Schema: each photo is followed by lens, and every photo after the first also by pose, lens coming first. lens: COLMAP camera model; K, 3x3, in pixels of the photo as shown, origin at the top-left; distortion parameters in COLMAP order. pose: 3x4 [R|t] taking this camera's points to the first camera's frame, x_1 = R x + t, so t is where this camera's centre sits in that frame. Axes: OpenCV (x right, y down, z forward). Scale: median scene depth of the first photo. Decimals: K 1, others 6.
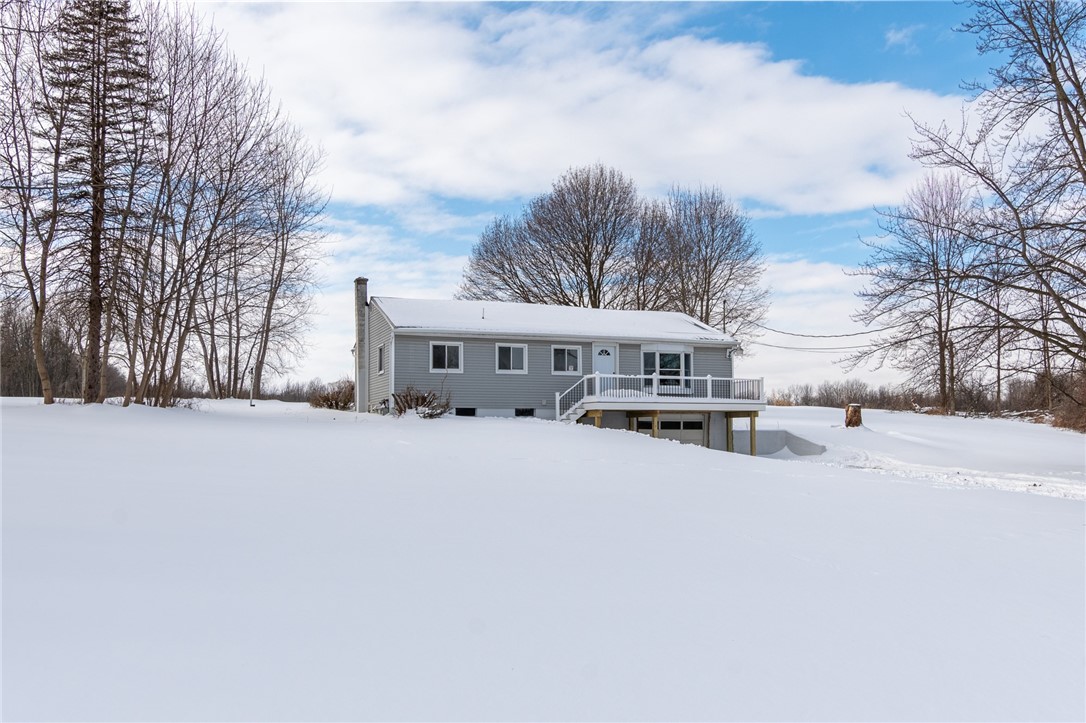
lens RADIAL K [[815.5, 0, 543.0], [0, 815.5, 361.5], [0, 0, 1]] dist [0.002078, -0.000105]
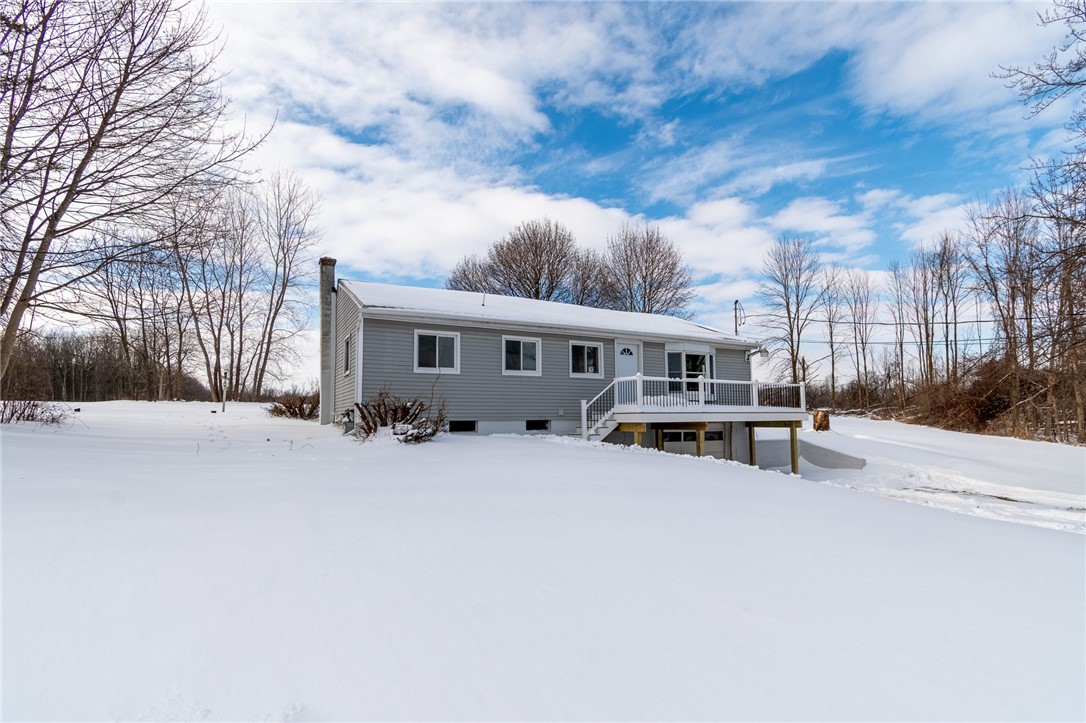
lens RADIAL K [[495.6, 0, 543.0], [0, 495.6, 361.5], [0, 0, 1]] dist [-0.000391, -0.000128]
pose [[0.991722, 0.009285, 0.128065, -0.077835], [-0.005498, 0.999538, -0.029893, 0.015380], [-0.128283, 0.028942, 0.991315, 0.522705]]
